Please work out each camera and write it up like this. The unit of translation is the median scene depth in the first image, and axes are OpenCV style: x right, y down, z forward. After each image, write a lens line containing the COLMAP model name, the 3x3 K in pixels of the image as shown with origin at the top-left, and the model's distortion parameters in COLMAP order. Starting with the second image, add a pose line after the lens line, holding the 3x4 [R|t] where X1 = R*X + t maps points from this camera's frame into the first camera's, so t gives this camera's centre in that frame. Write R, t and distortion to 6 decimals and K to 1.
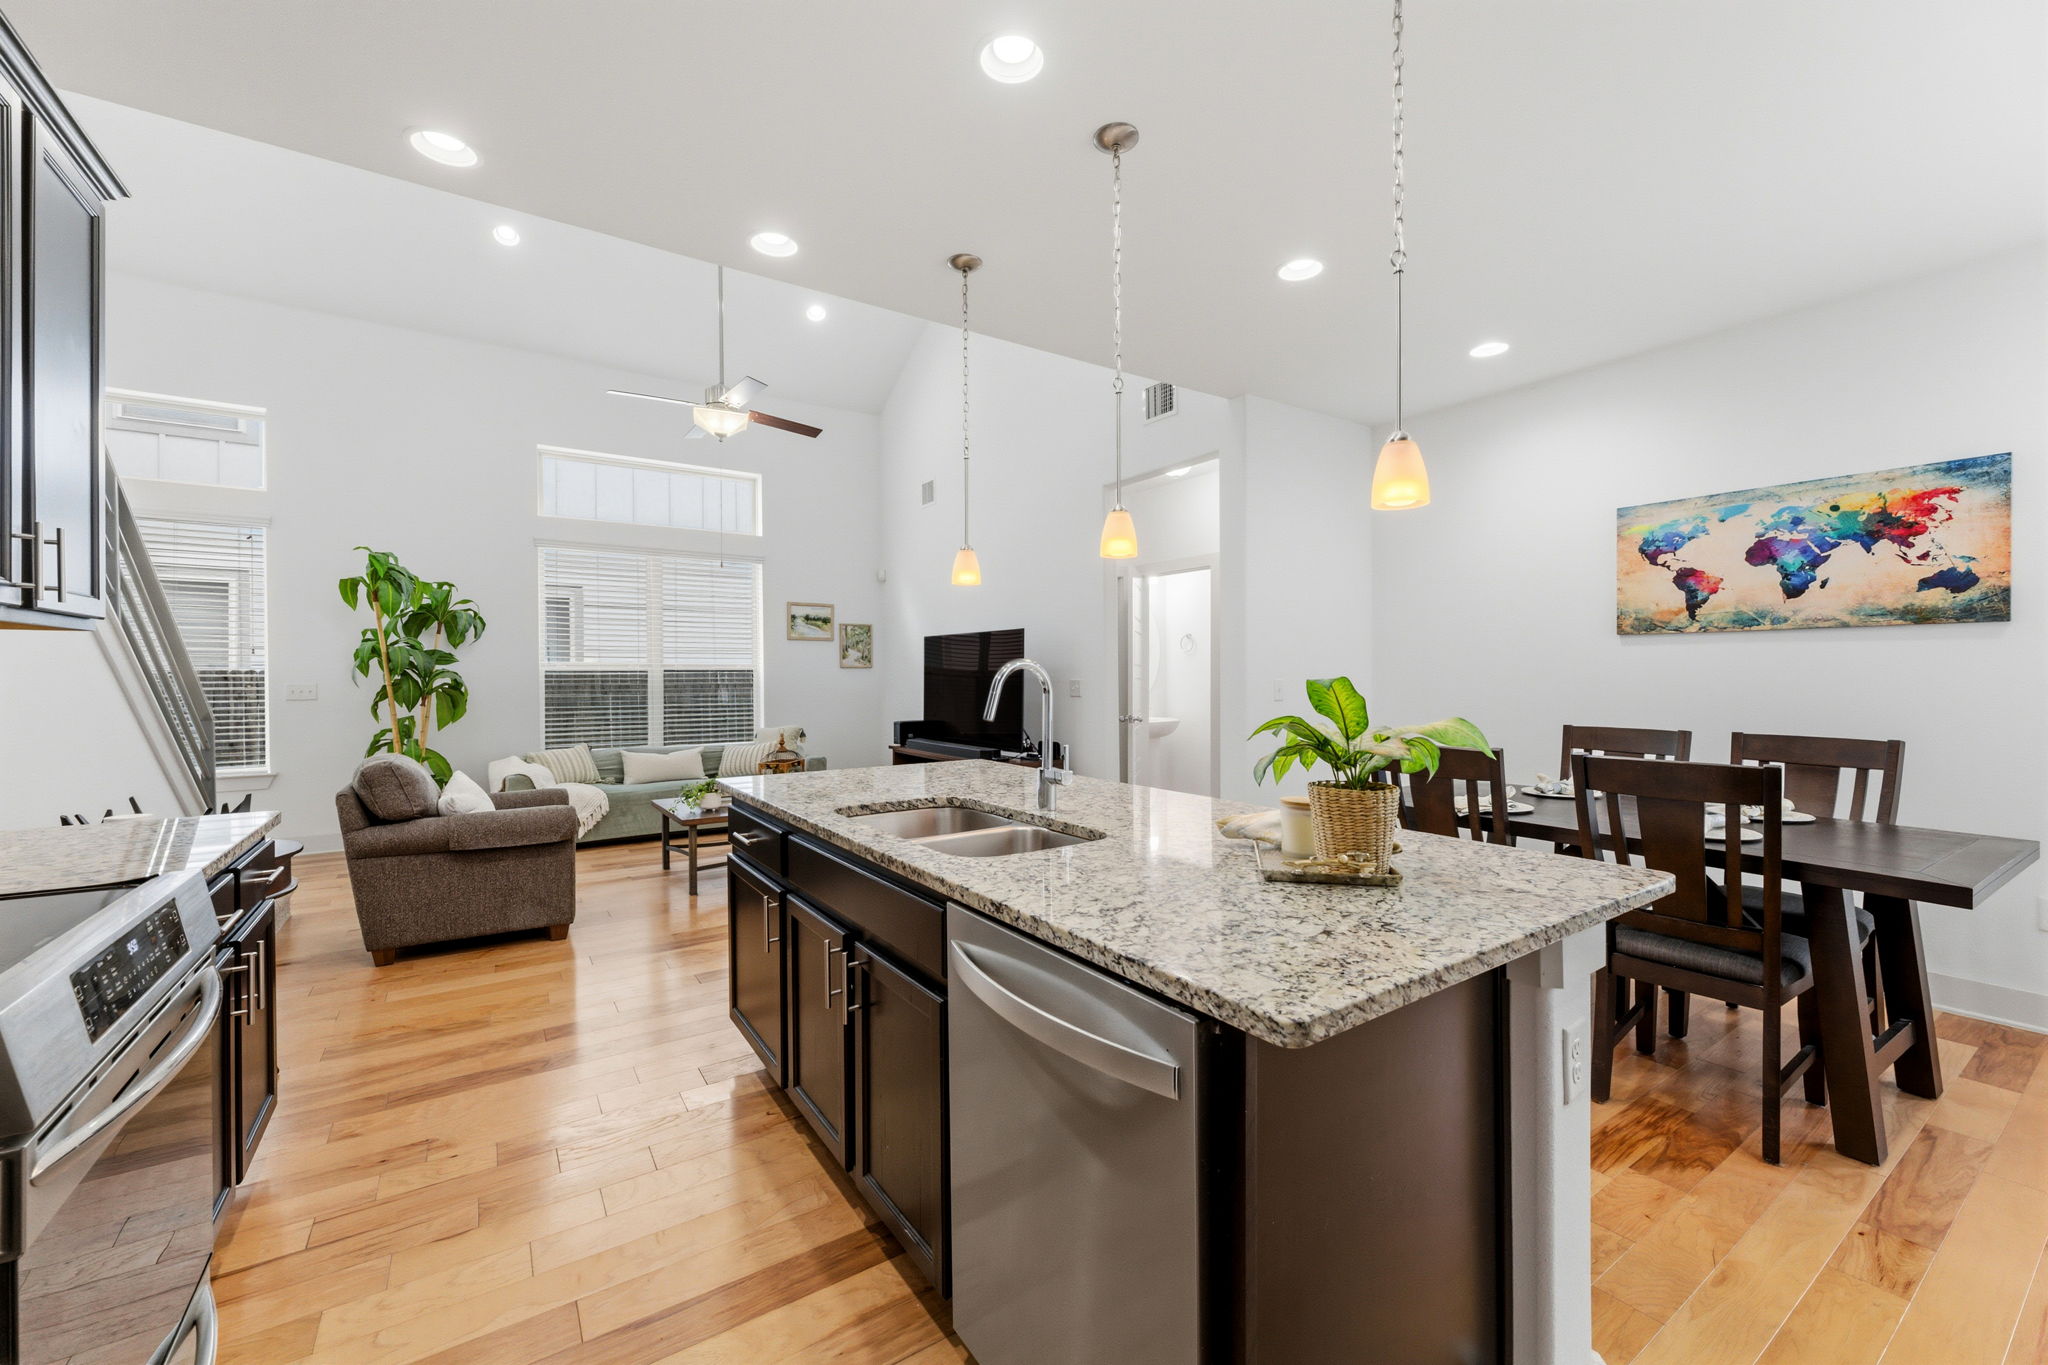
lens RADIAL K [[816.0, 0, 1025.5], [0, 816.0, 677.6], [0, 0, 1]] dist [-0.000821, -0.000196]
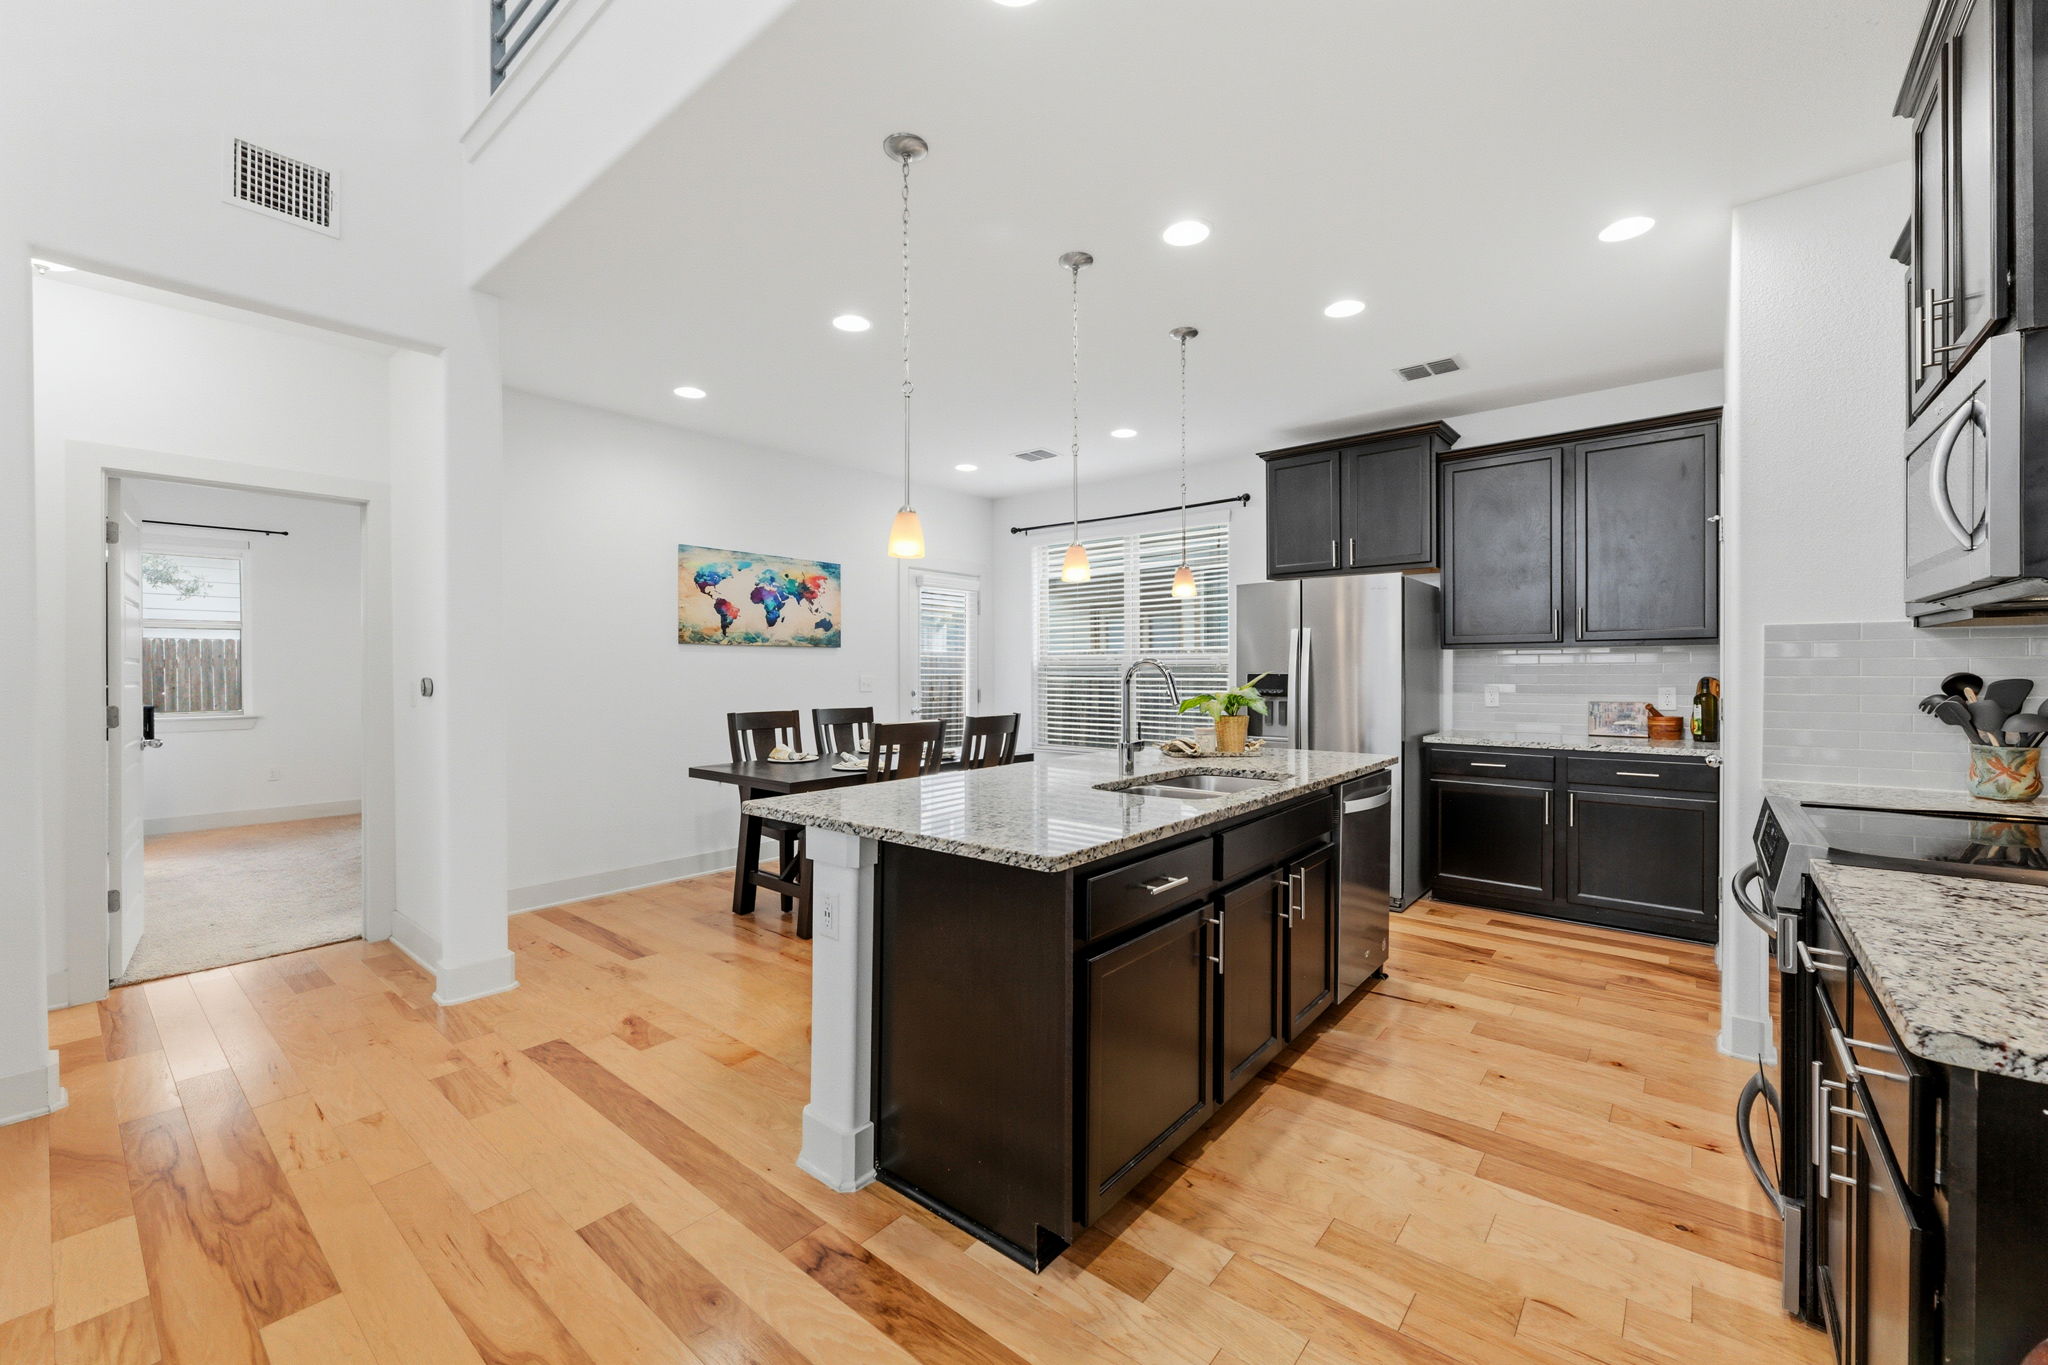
lens RADIAL K [[816.0, 0, 1025.5], [0, 816.0, 677.6], [0, 0, 1]] dist [-0.000821, -0.000196]
pose [[-0.282998, -0.002953, 0.959116, -0.721043], [0.008484, 0.999948, 0.005582, -0.001077], [-0.959083, 0.009717, -0.282958, 0.932704]]
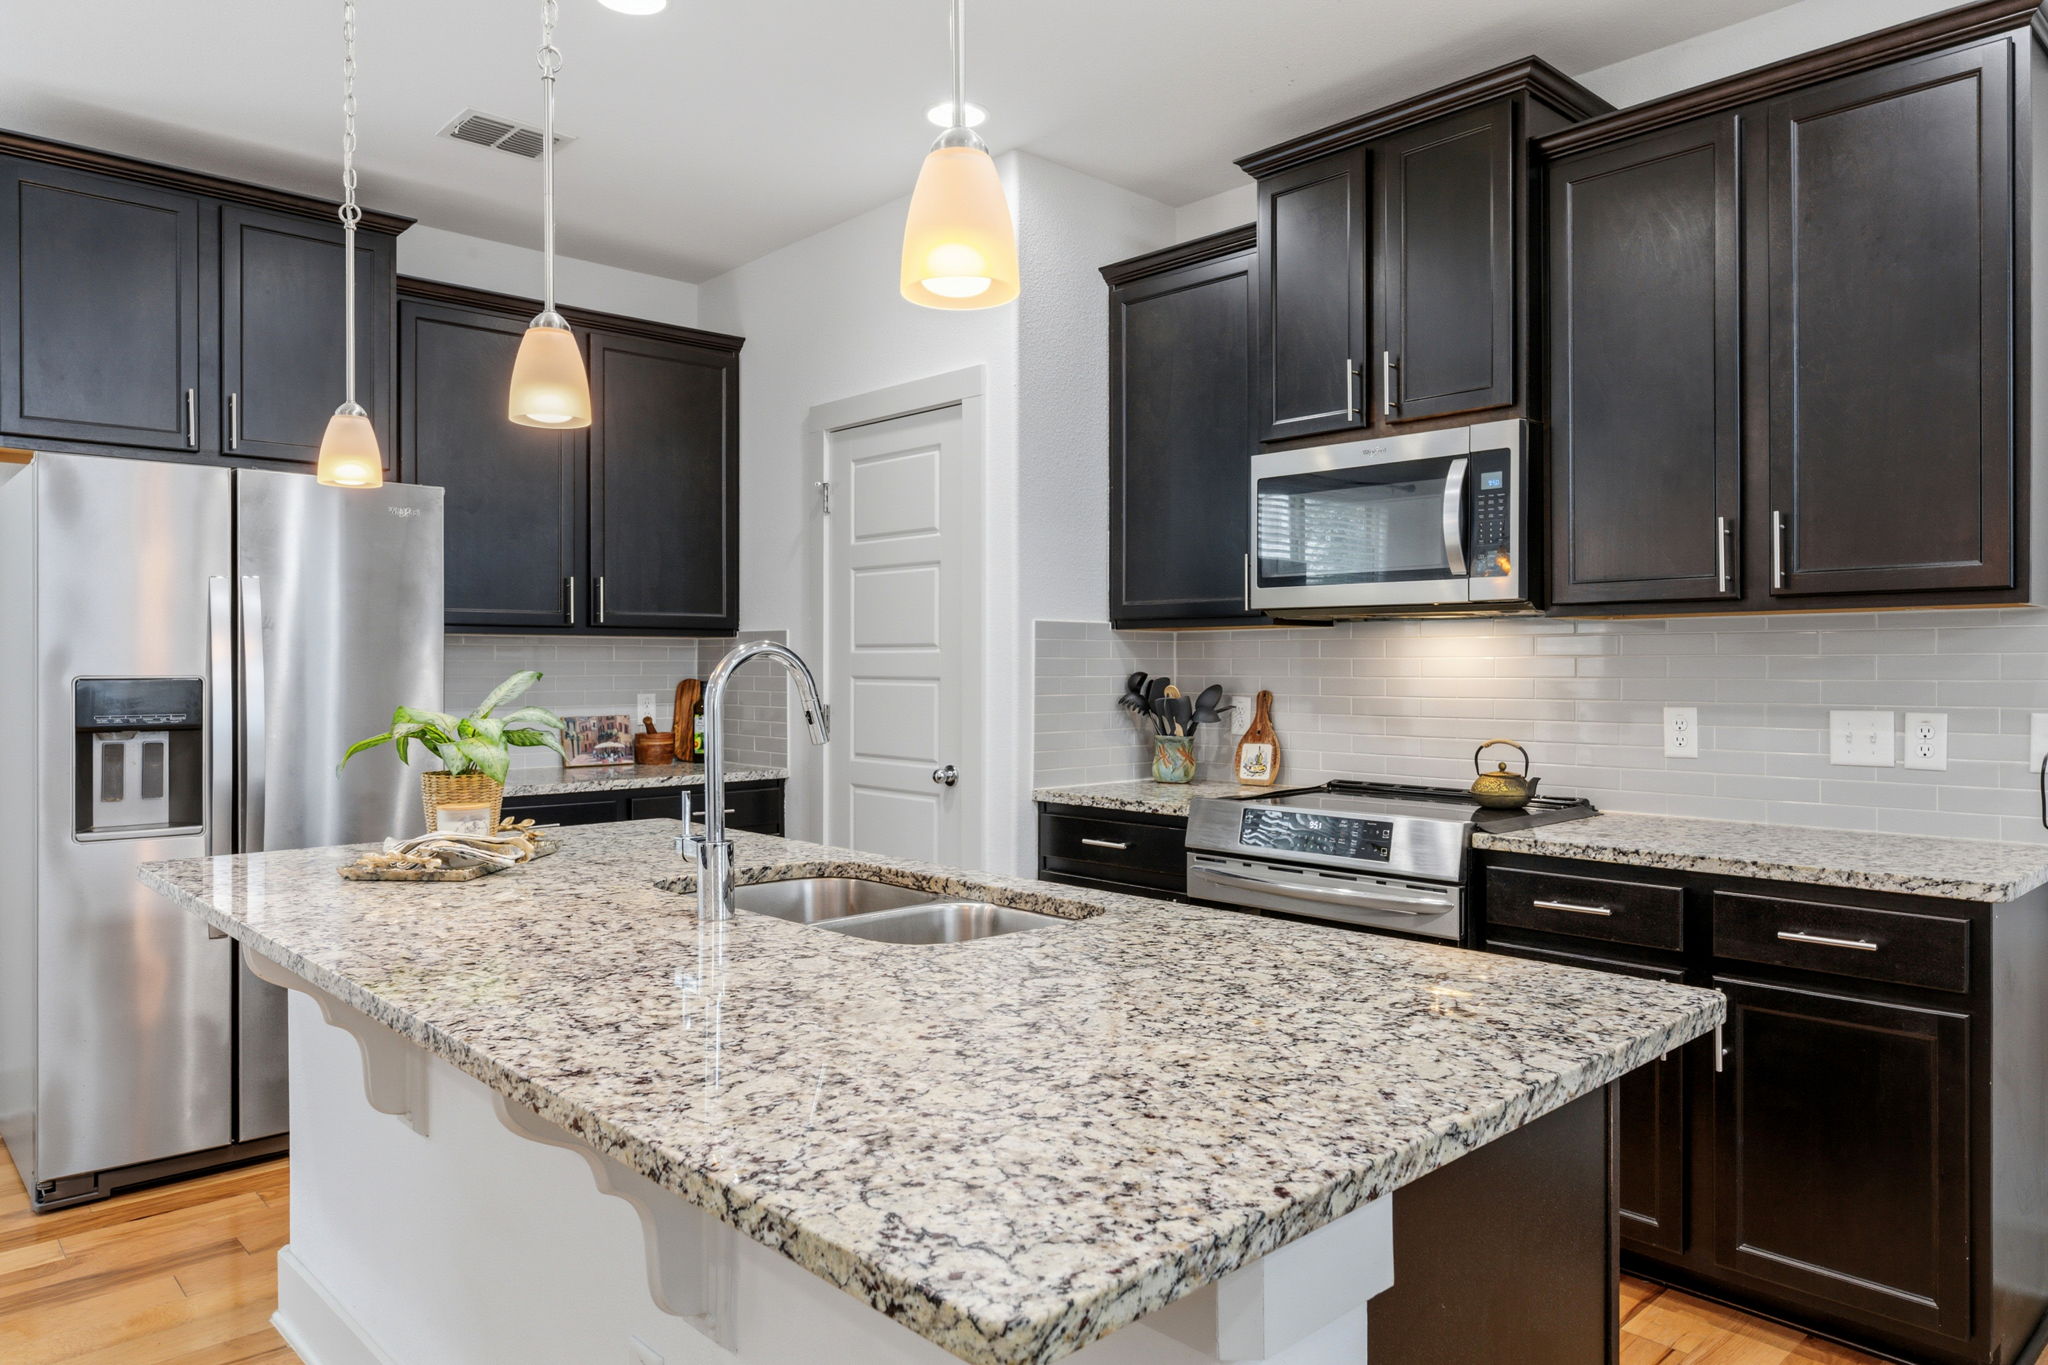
lens RADIAL K [[1324.5, 0, 1031.4], [0, 1324.5, 667.9], [0, 0, 1]] dist [-0.000062, -0.000542]
pose [[-0.987653, 0.005862, -0.156550, -0.027871], [0.005166, 0.999975, 0.004853, -0.004738], [0.156575, 0.003984, -0.987658, 1.164649]]
